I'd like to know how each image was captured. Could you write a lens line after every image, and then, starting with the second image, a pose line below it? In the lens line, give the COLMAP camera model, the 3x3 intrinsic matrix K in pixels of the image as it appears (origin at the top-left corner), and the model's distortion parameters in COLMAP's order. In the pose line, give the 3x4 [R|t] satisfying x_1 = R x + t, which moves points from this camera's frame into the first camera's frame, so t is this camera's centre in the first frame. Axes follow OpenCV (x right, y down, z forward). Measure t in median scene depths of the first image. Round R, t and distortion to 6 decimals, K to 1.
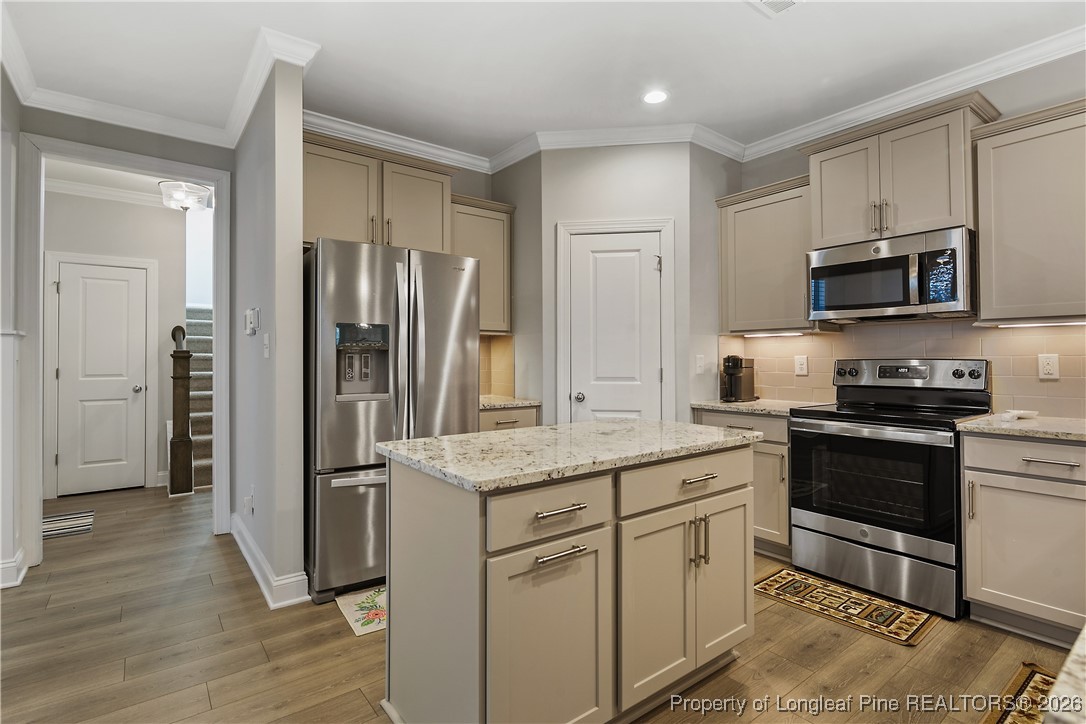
lens RADIAL K [[522.5, 0, 540.7], [0, 522.5, 351.6], [0, 0, 1]] dist [0.000621, -0.000762]
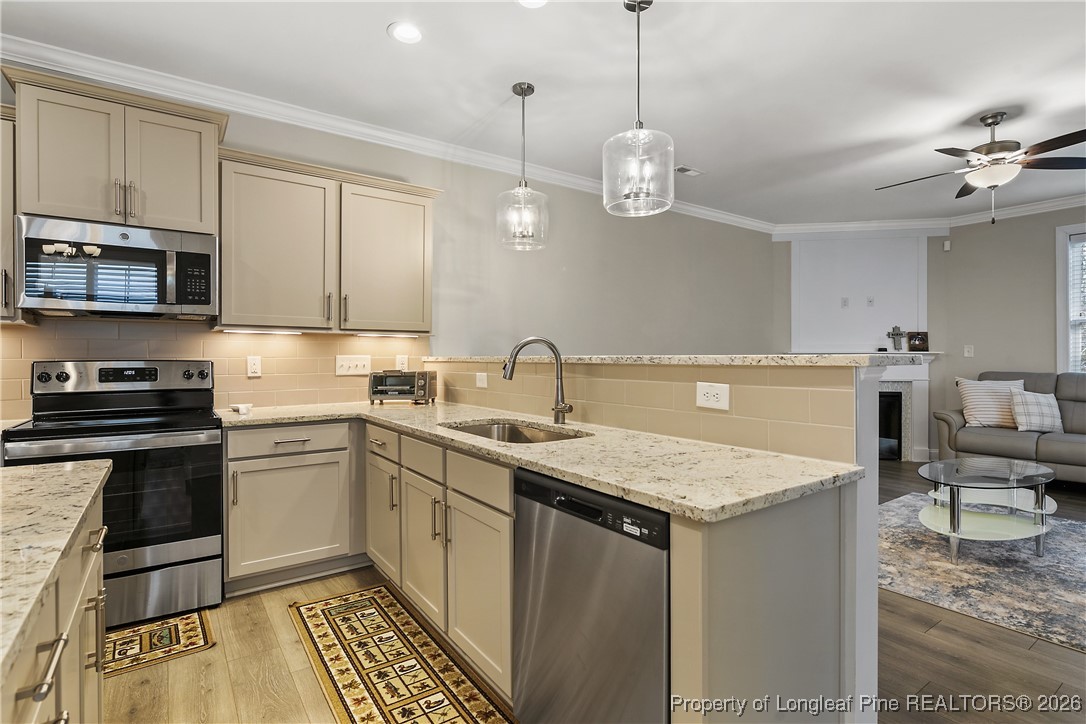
lens RADIAL K [[531.6, 0, 543.0], [0, 531.6, 362.0], [0, 0, 1]] dist [-0.001027, -0.002168]
pose [[0.036261, -0.004247, 0.999333, -0.178670], [-0.011471, 0.999923, 0.004665, 0.003644], [-0.999277, -0.011632, 0.036210, 0.207395]]
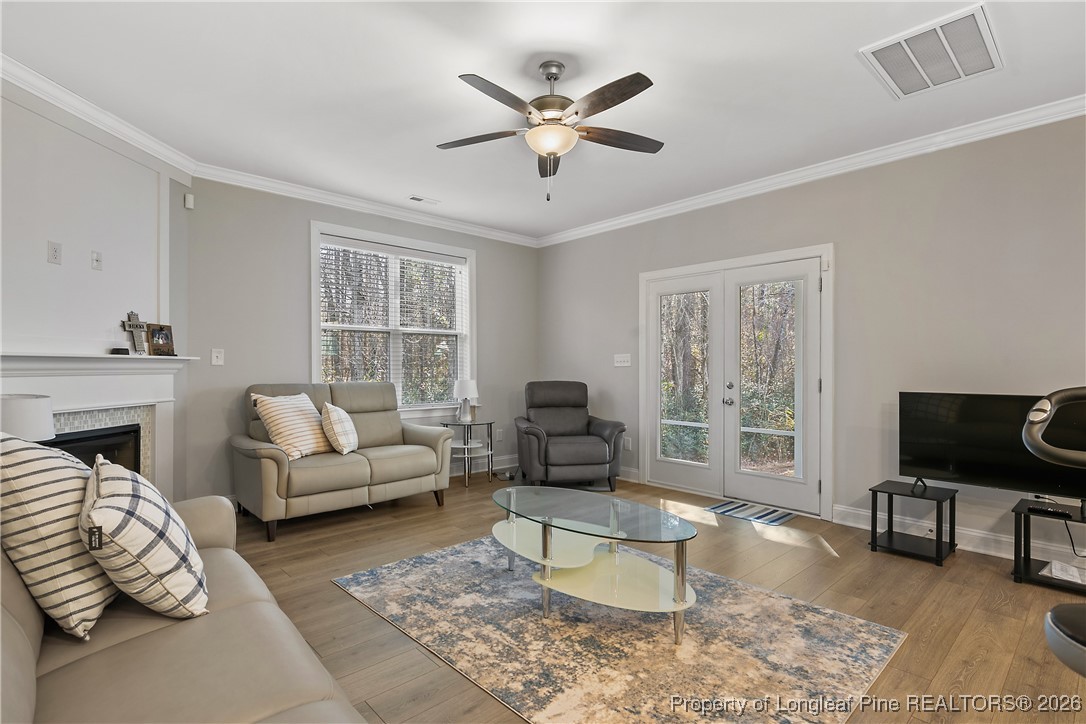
lens RADIAL K [[528.2, 0, 540.6], [0, 528.2, 366.4], [0, 0, 1]] dist [0.001178, 0.000158]
pose [[-0.995502, 0.001582, -0.094723, 0.931176], [0.002690, 0.999929, -0.011569, -0.000594], [0.094698, -0.011772, -0.995436, 0.193949]]
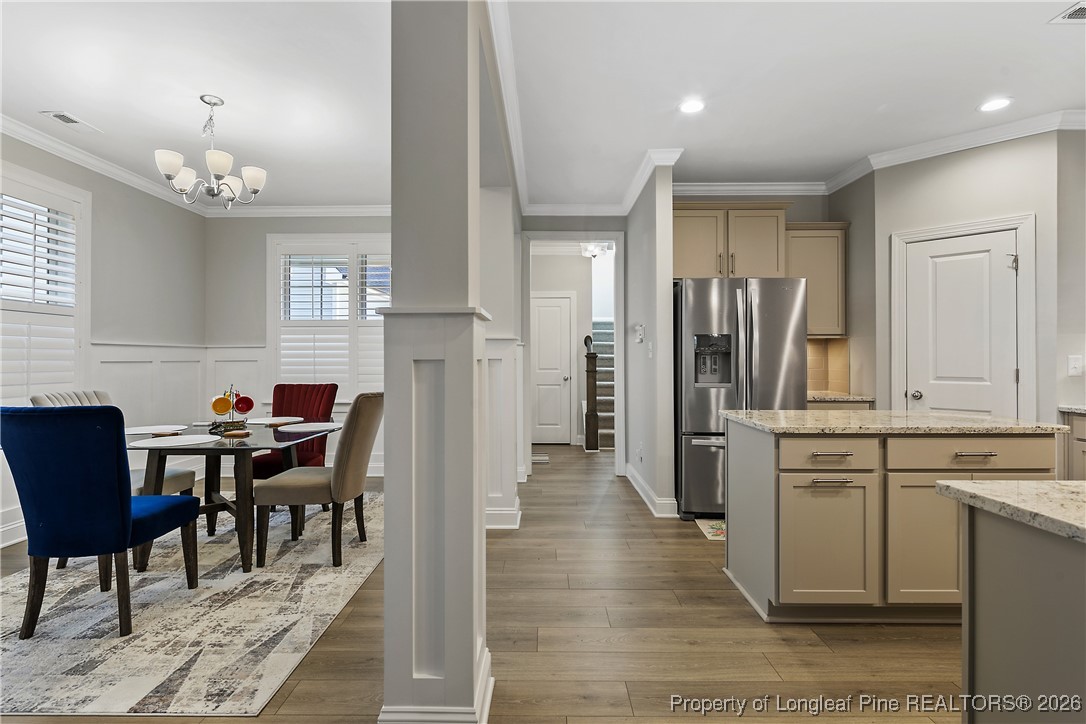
lens RADIAL K [[524.9, 0, 539.9], [0, 524.9, 356.1], [0, 0, 1]] dist [0.002210, -0.001956]
pose [[0.790659, -0.000594, -0.612257, 0.126426], [0.005868, 0.999961, 0.006607, -0.004221], [0.612229, -0.008817, 0.790632, -0.326013]]
